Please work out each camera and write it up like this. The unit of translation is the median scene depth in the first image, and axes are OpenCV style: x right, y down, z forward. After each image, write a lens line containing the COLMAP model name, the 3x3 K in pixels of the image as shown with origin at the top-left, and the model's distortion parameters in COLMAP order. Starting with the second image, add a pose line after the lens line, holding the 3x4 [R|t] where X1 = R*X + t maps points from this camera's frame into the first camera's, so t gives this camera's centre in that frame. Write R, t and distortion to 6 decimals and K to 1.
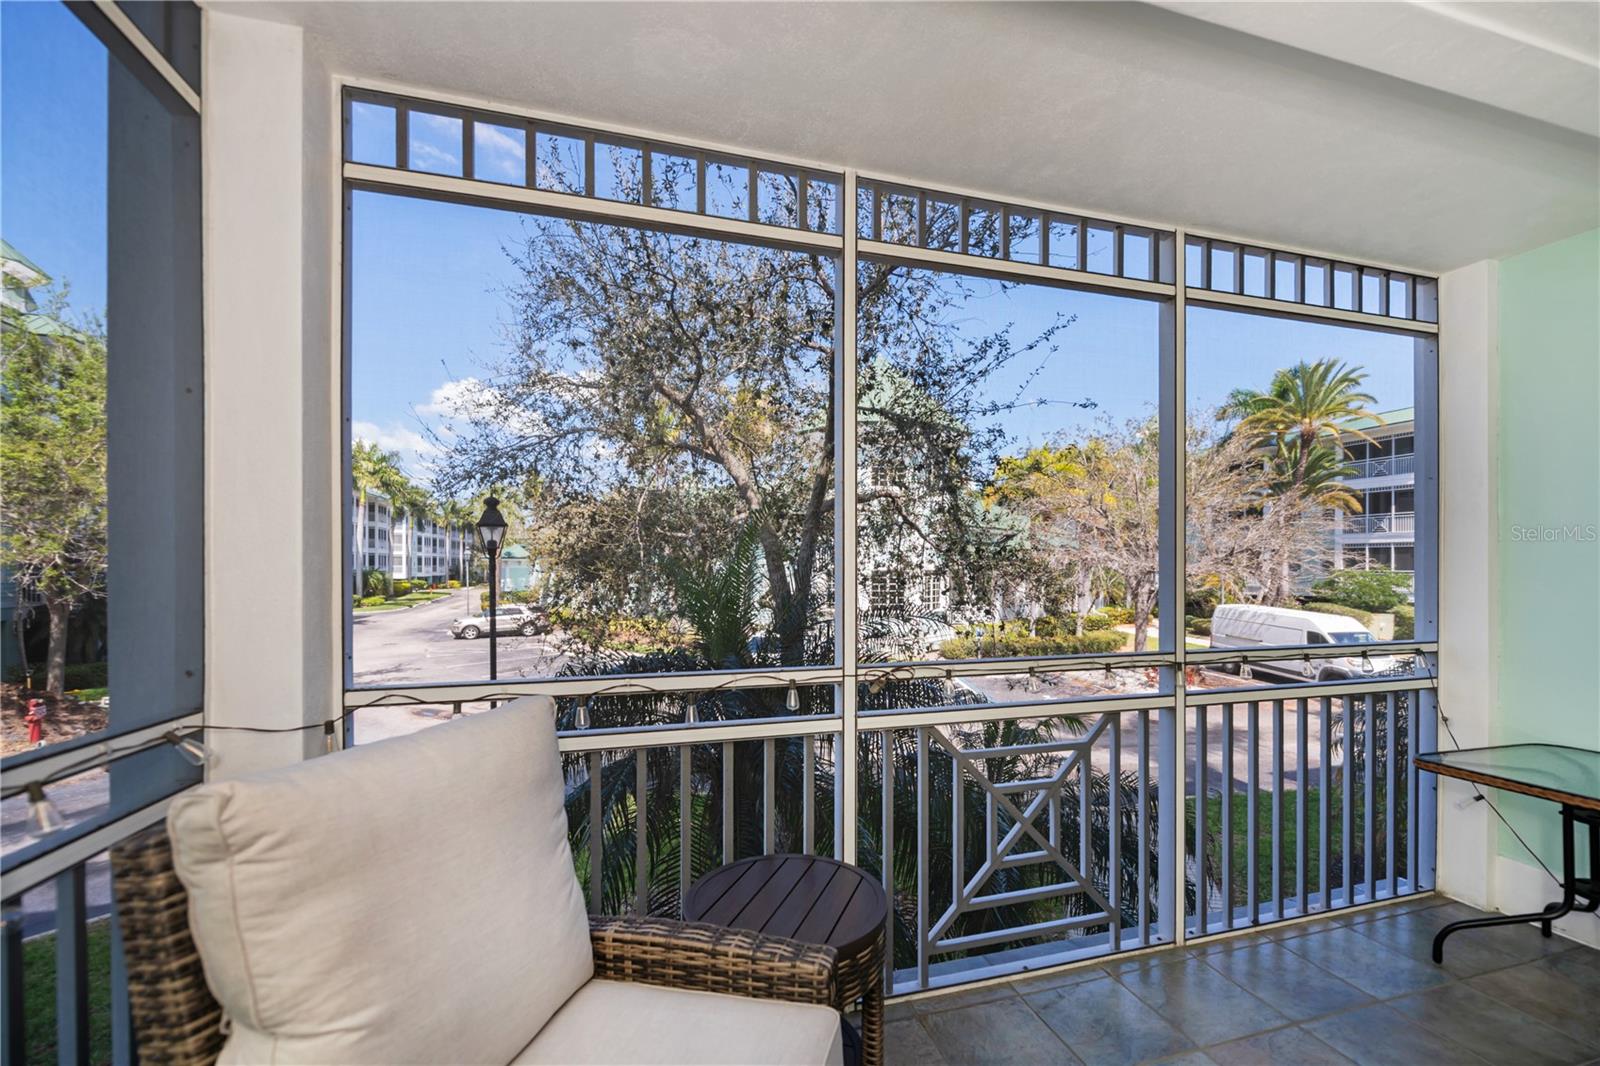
lens RADIAL K [[655.9, 0, 805.7], [0, 655.9, 566.7], [0, 0, 1]] dist [0.002247, -0.003927]
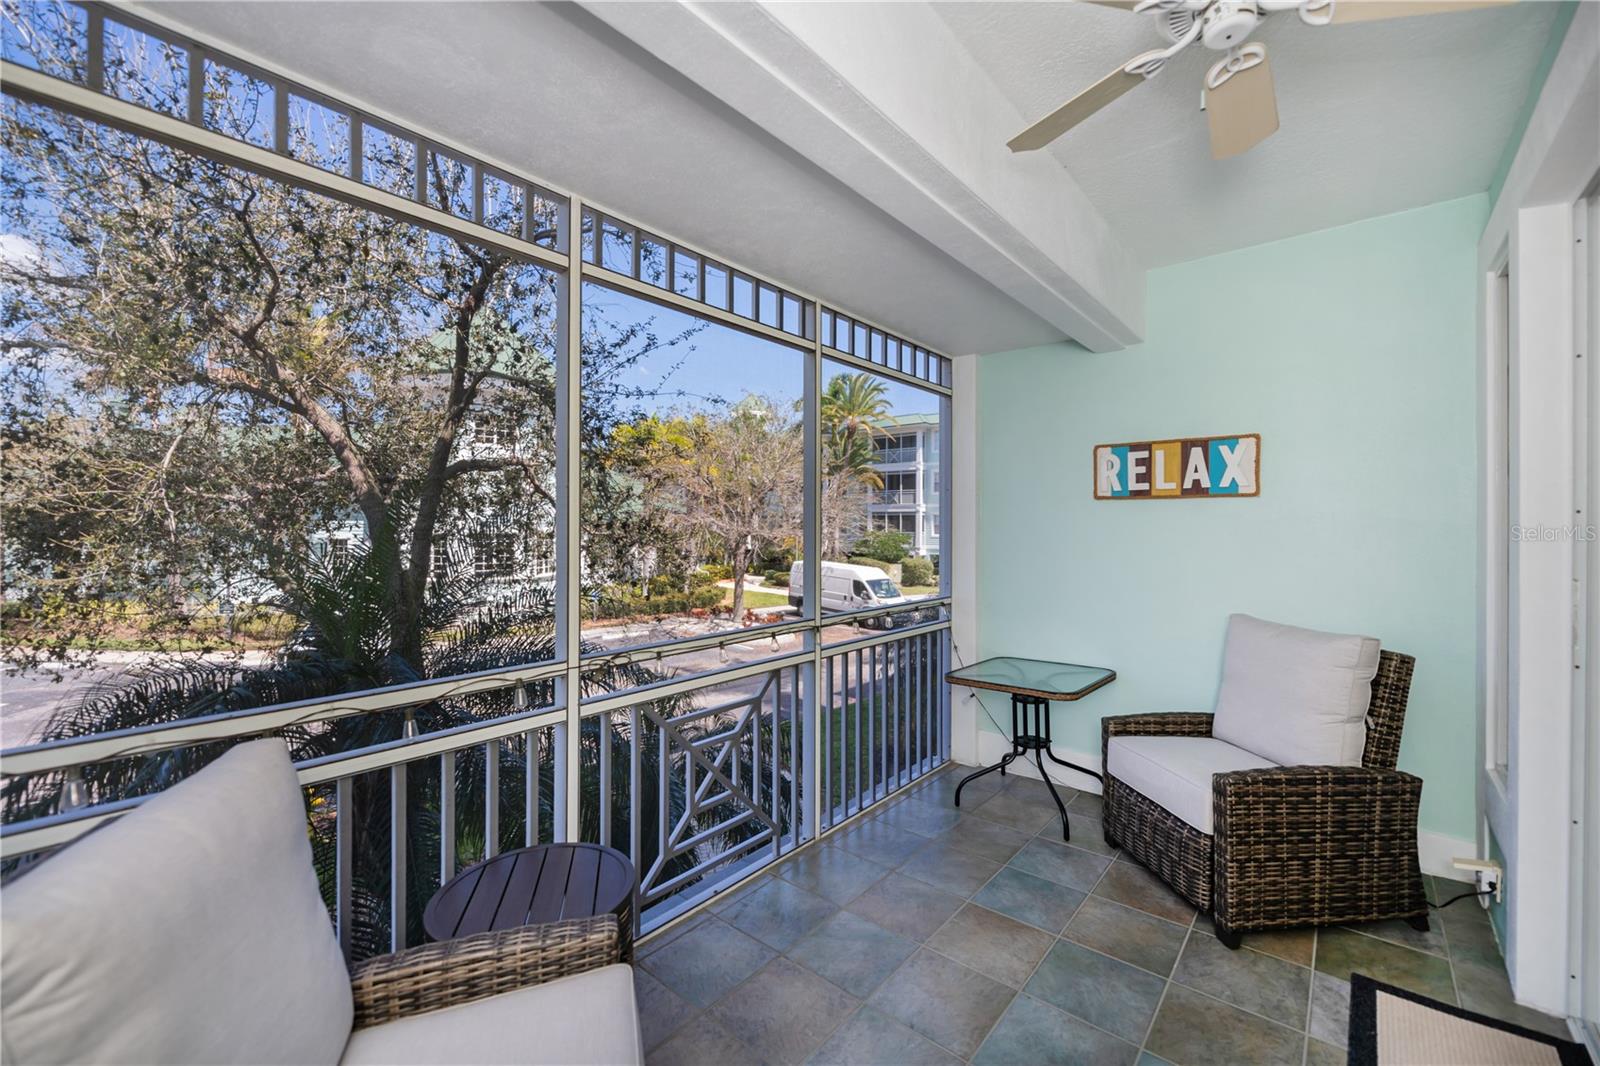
lens RADIAL K [[635.7, 0, 804.6], [0, 635.7, 528.8], [0, 0, 1]] dist [0.000672, -0.000116]
pose [[0.836277, 0.000592, 0.548307, -0.149862], [-0.000066, 1.000000, -0.000979, -0.047351], [-0.548307, 0.000782, 0.836277, -0.059039]]
